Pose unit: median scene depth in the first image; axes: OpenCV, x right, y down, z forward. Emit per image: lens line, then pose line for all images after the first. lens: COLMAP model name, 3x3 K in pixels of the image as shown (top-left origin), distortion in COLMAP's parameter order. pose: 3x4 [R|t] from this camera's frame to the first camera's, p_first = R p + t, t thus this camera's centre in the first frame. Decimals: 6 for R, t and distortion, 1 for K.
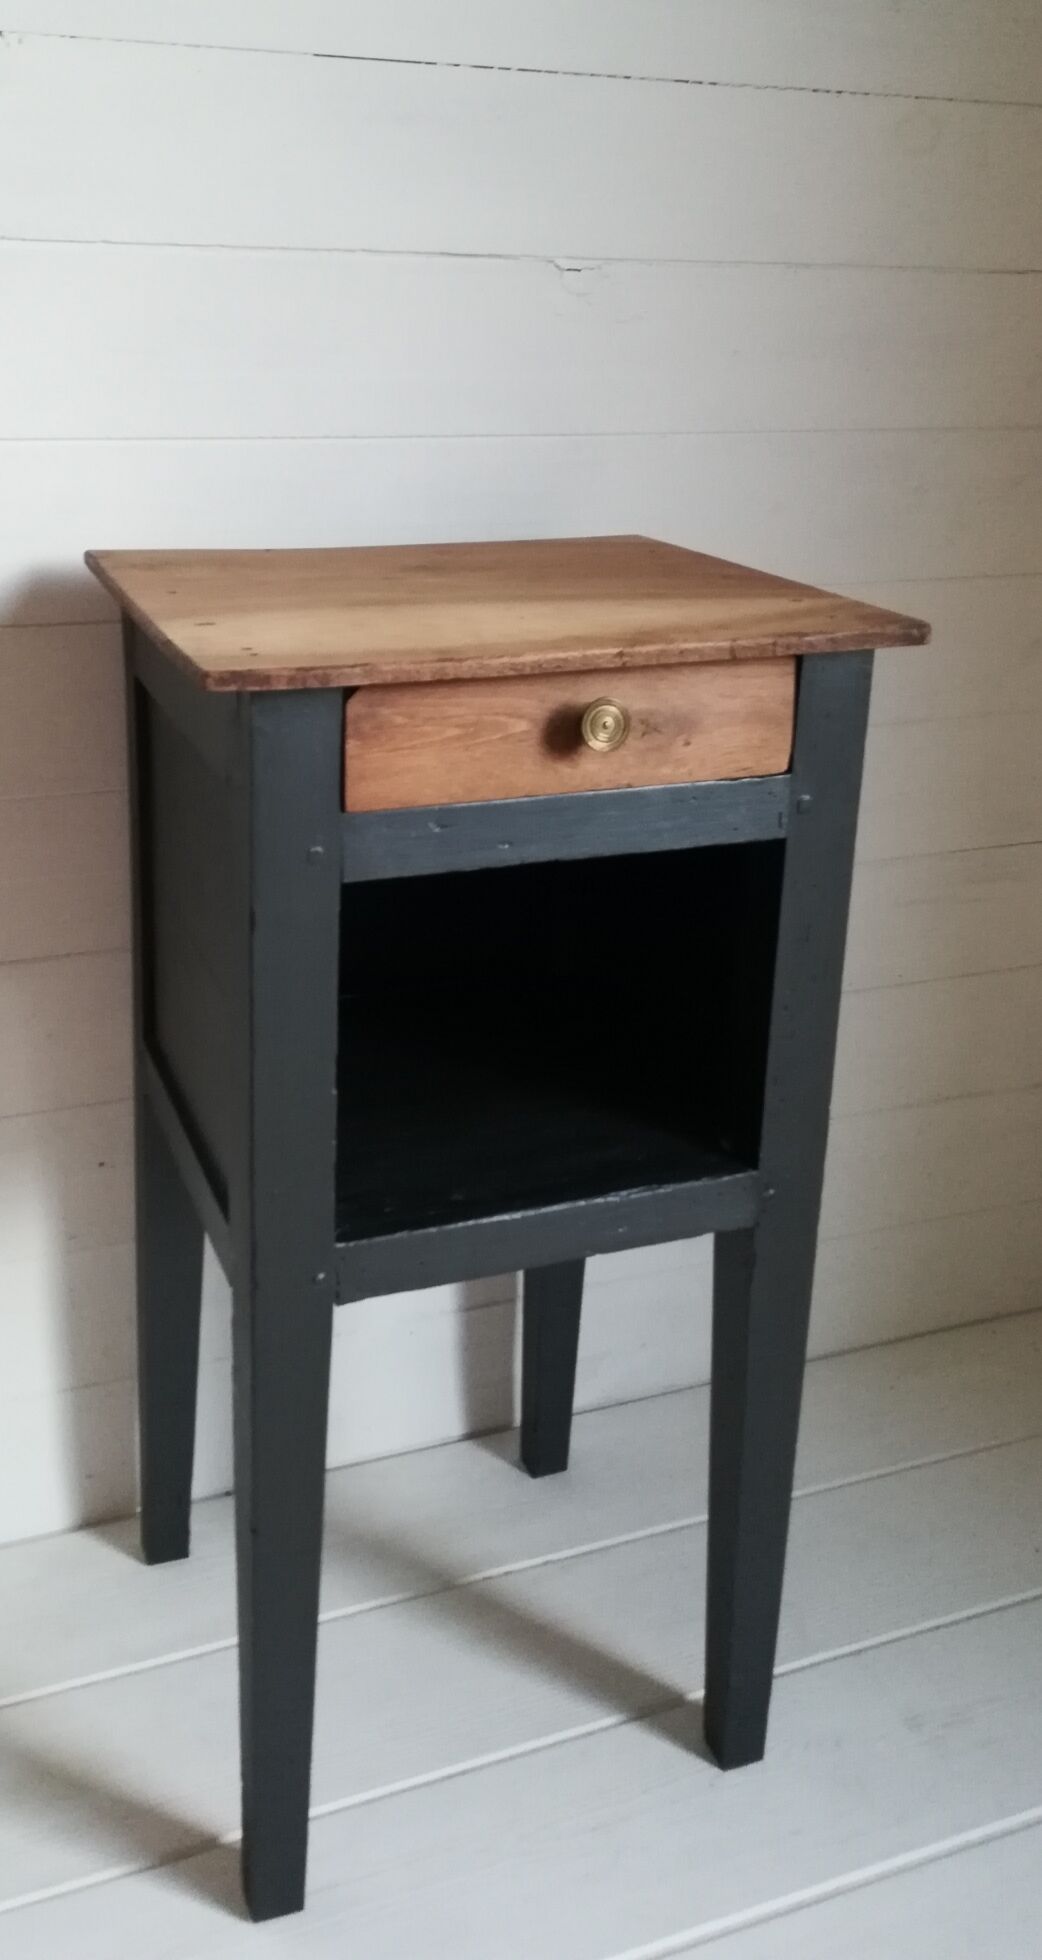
lens RADIAL K [[1699.4, 0, 462.2], [0, 1699.4, 820.4], [0, 0, 1]] dist [0.098475, -0.109787]
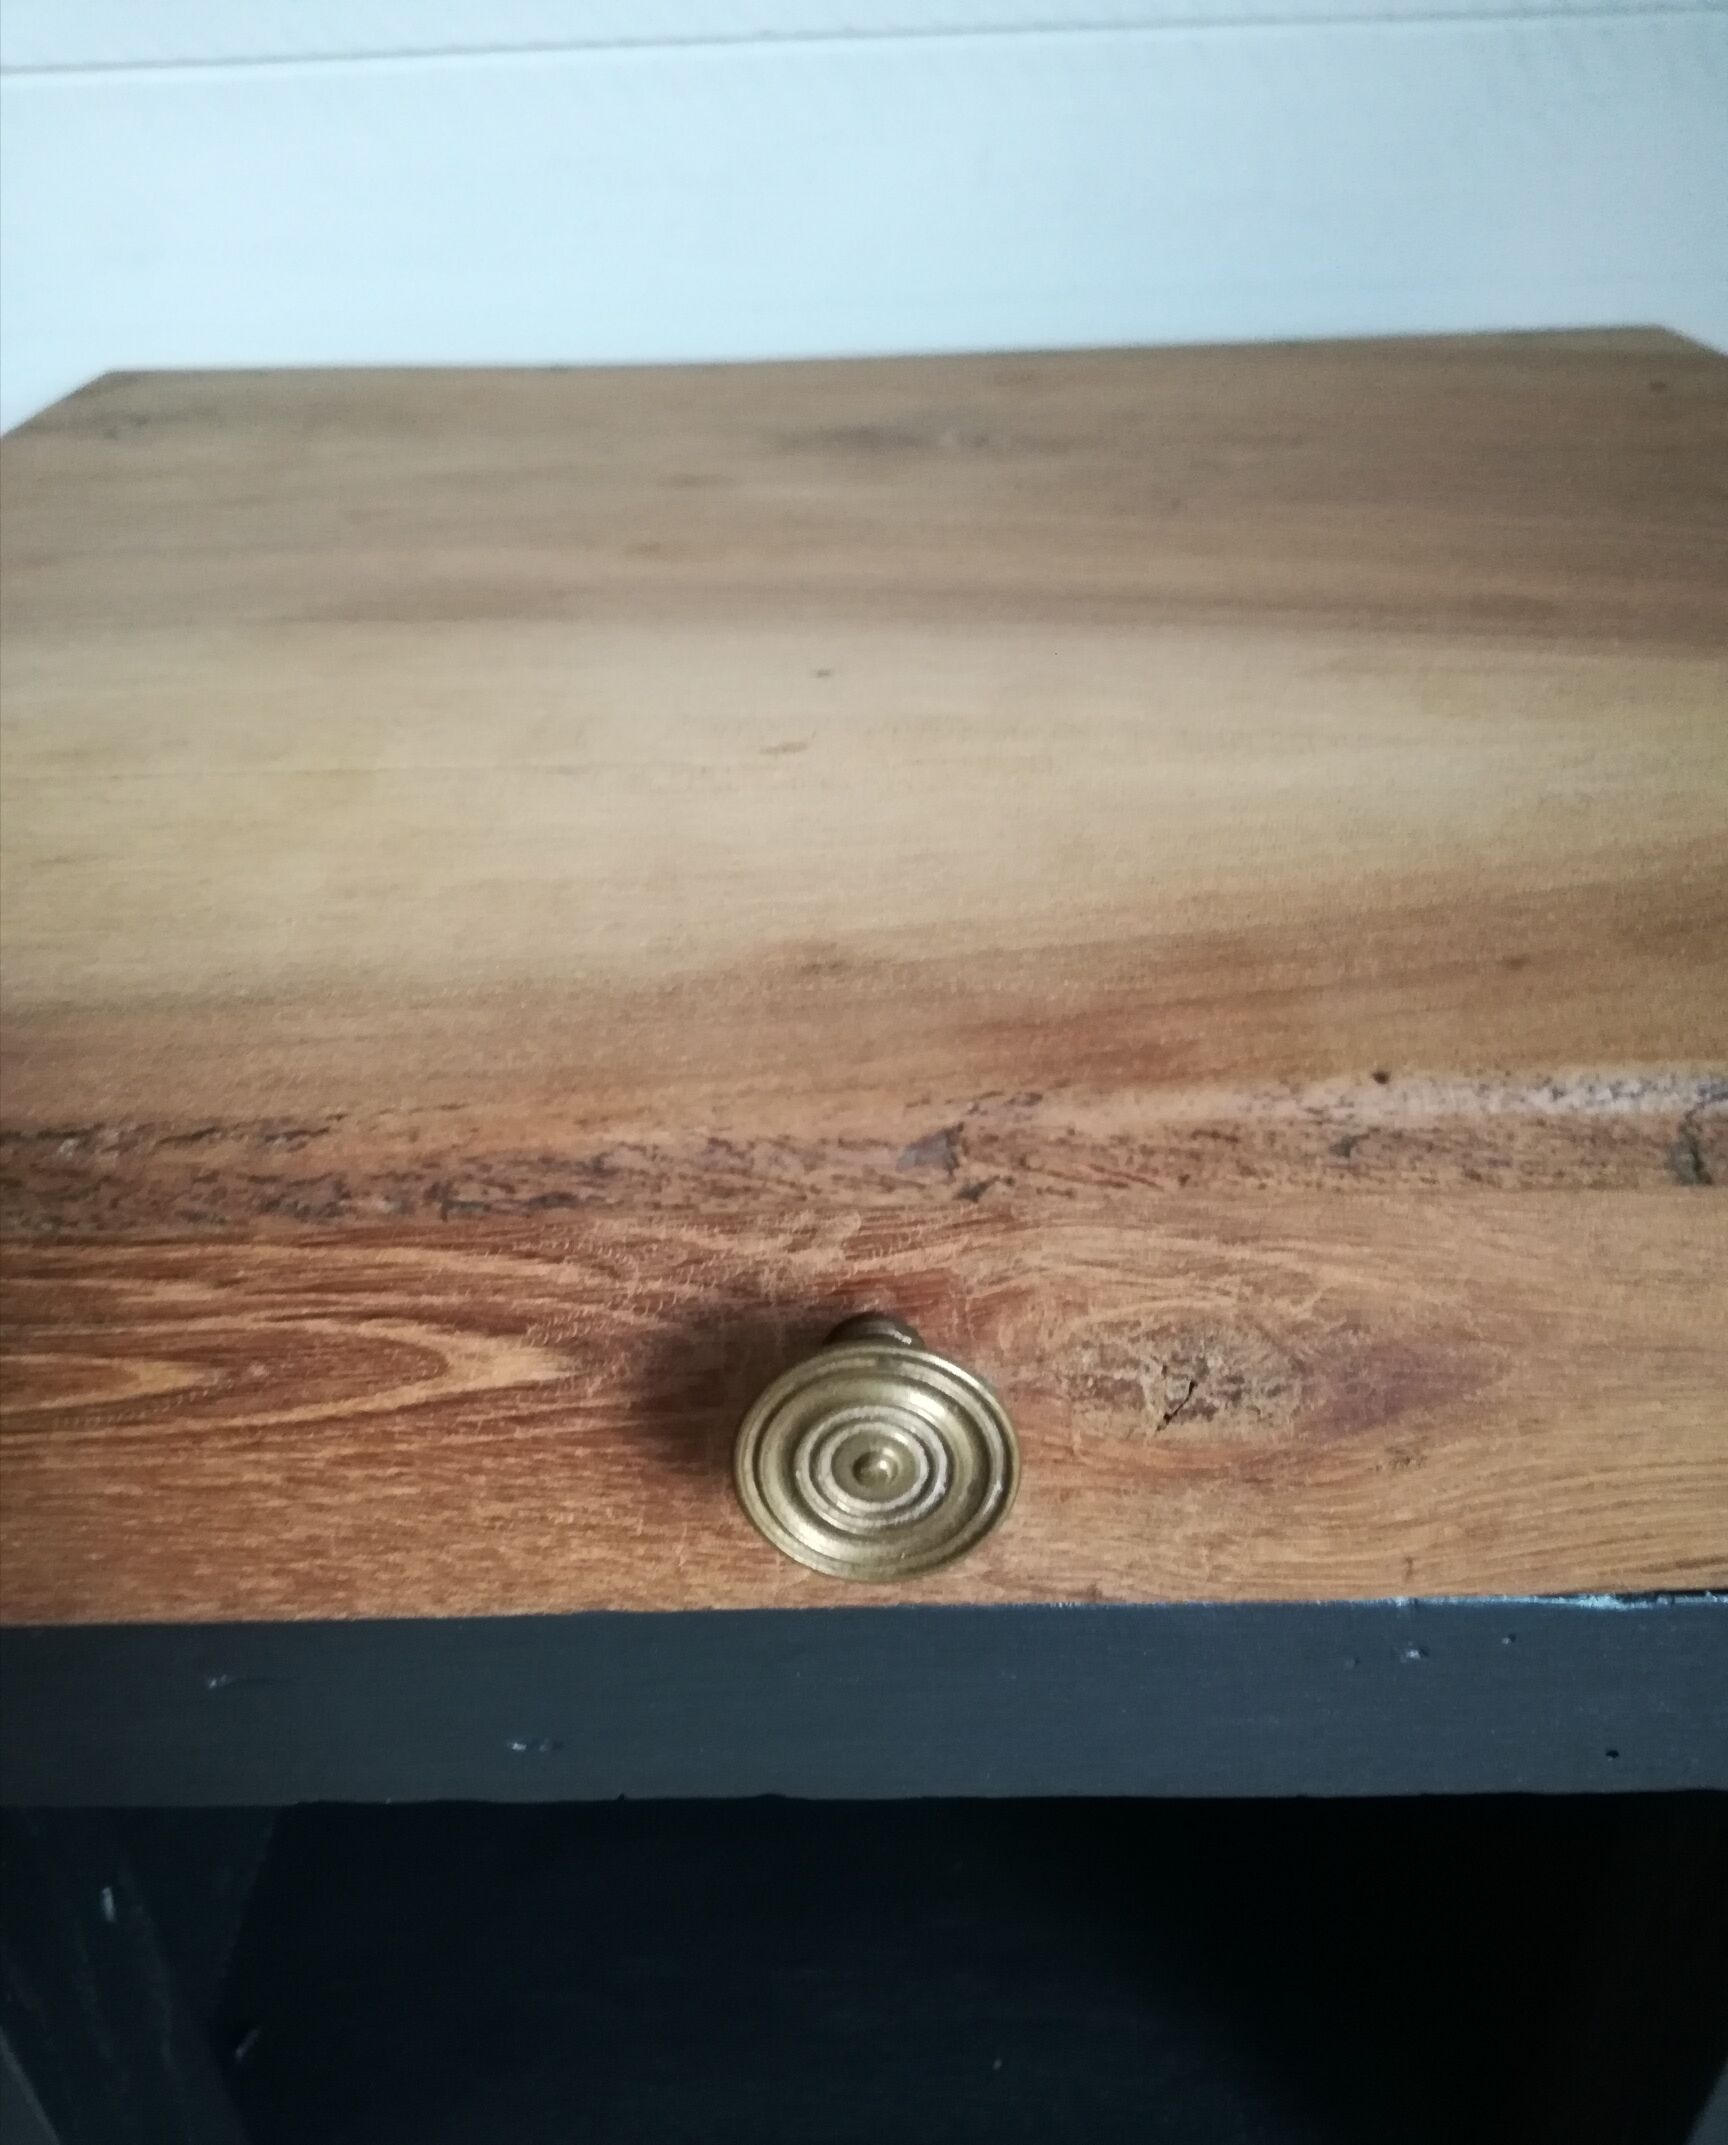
lens RADIAL K [[1796.7, 0, 862.1], [0, 1796.7, 1140.1], [0, 0, 1]] dist [0.005471, 0.000197]
pose [[0.931906, 0.155099, -0.327864, 0.123567], [-0.060402, 0.957698, 0.281366, -0.127103], [0.357634, -0.242403, 0.901853, 0.713712]]
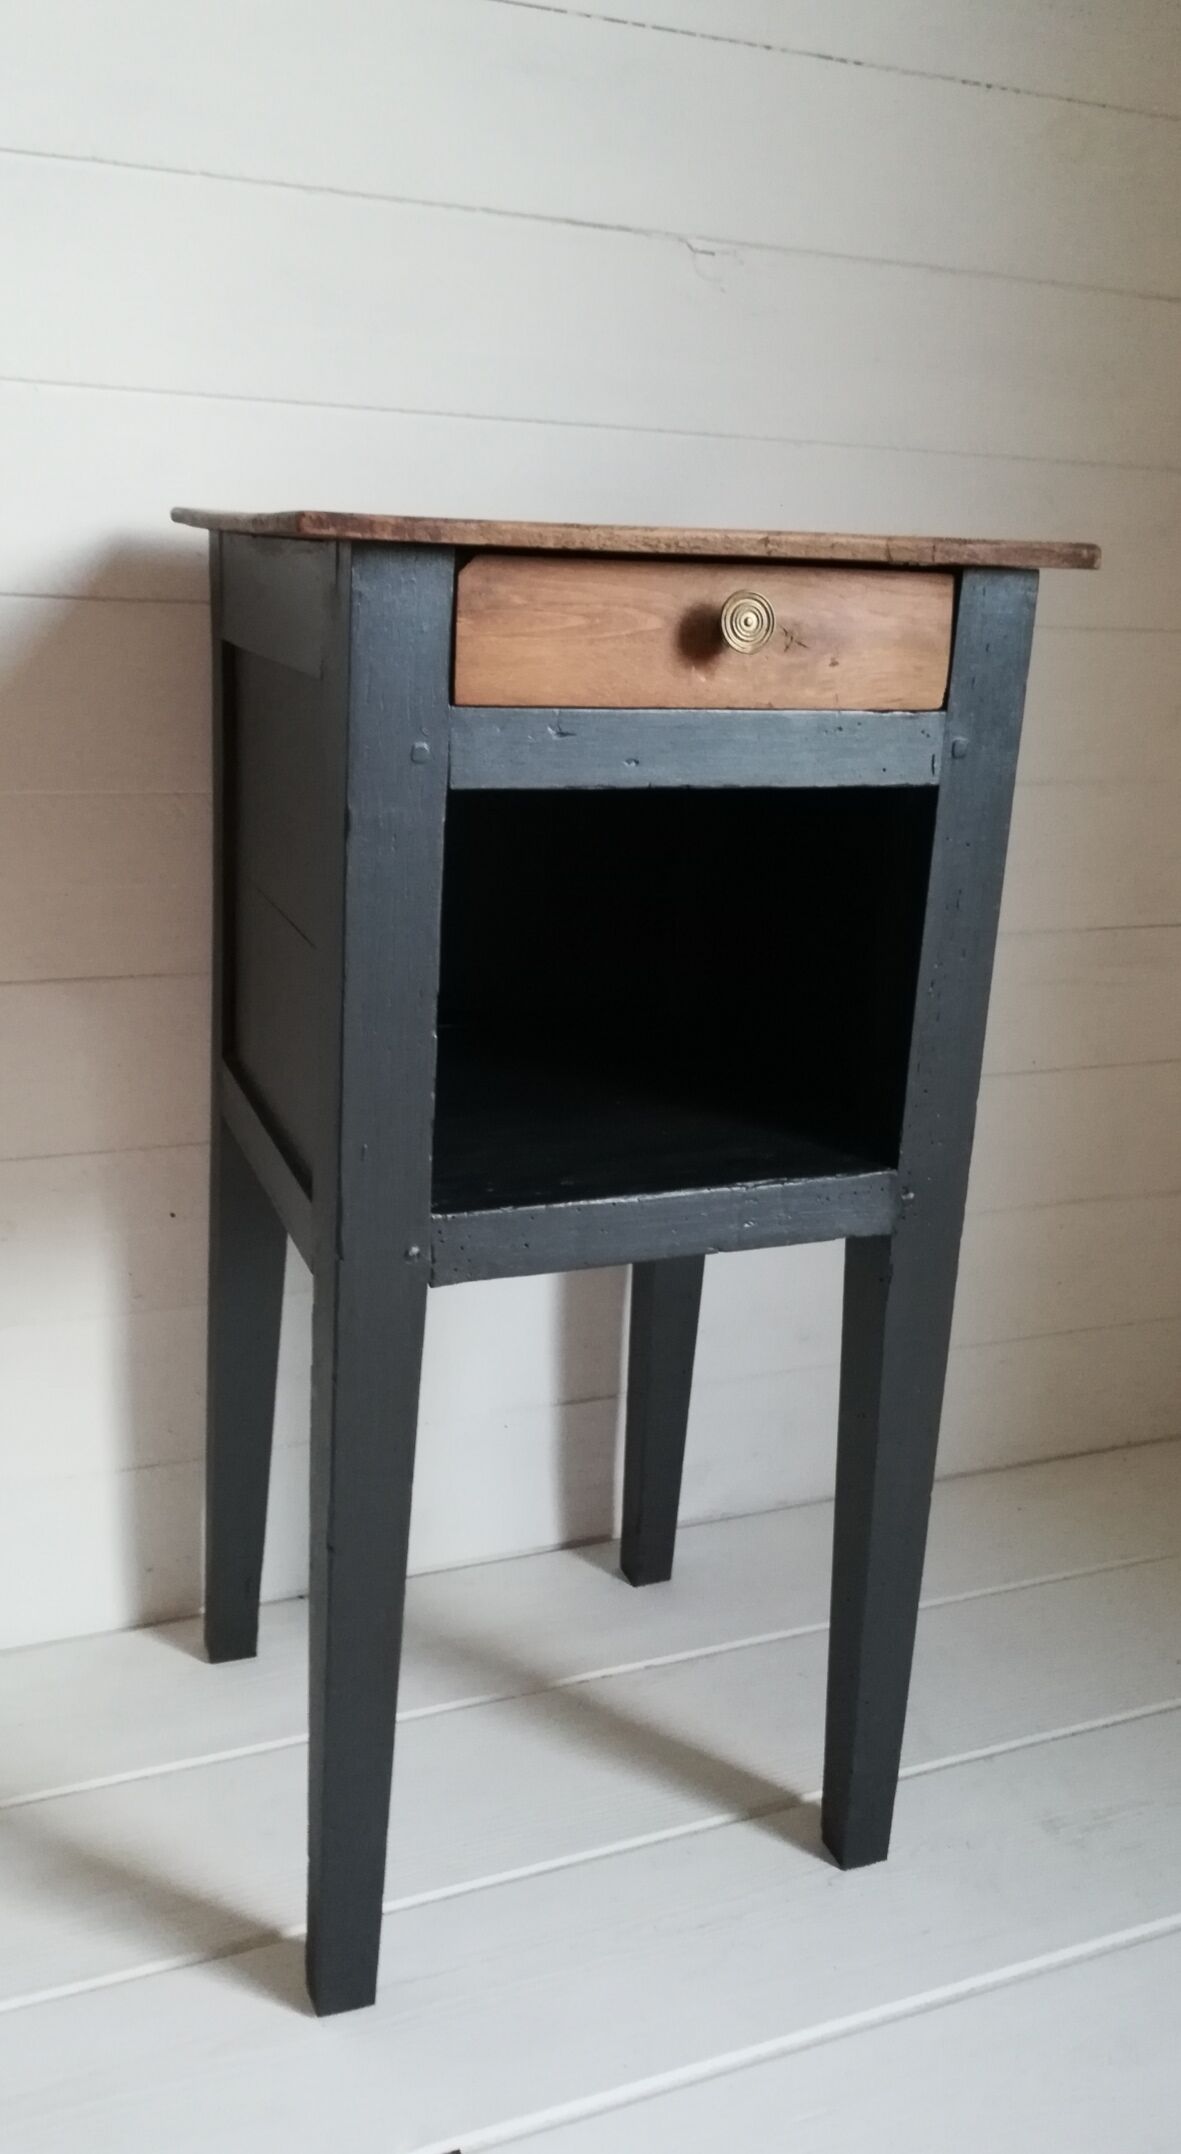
lens RADIAL K [[1714.5, 0, 593.9], [0, 1714.5, 1003.3], [0, 0, 1]] dist [0.095281, -0.133865]
pose [[0.999545, 0.021900, 0.020753, -0.009336], [-0.020971, 0.998812, -0.043976, 0.160933], [-0.021691, 0.043520, 0.998817, 0.088260]]
